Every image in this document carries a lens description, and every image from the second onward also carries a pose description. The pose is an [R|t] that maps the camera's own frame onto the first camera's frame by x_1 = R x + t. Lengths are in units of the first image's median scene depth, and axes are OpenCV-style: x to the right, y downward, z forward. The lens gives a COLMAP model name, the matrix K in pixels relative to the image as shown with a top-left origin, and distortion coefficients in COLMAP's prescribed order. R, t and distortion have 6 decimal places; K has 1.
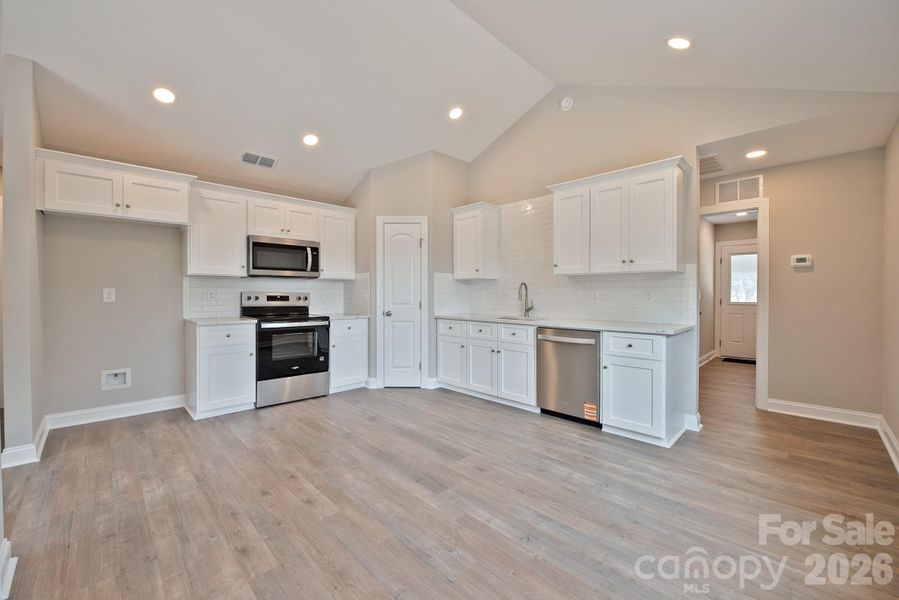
lens RADIAL K [[363.2, 0, 453.9], [0, 363.2, 294.3], [0, 0, 1]] dist [-0.010864, -0.004163]
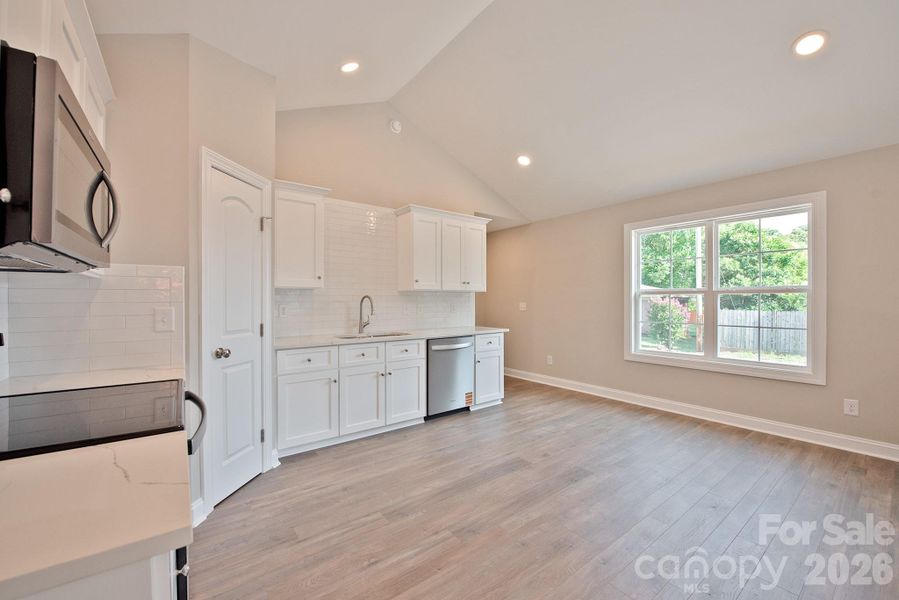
lens RADIAL K [[363.2, 0, 449.5], [0, 363.2, 300.9], [0, 0, 1]] dist [-0.010864, -0.004163]
pose [[0.122889, -0.003937, 0.992413, -0.734932], [0.002164, 0.999991, 0.003699, -0.023165], [-0.992418, 0.001693, 0.122896, 0.738293]]
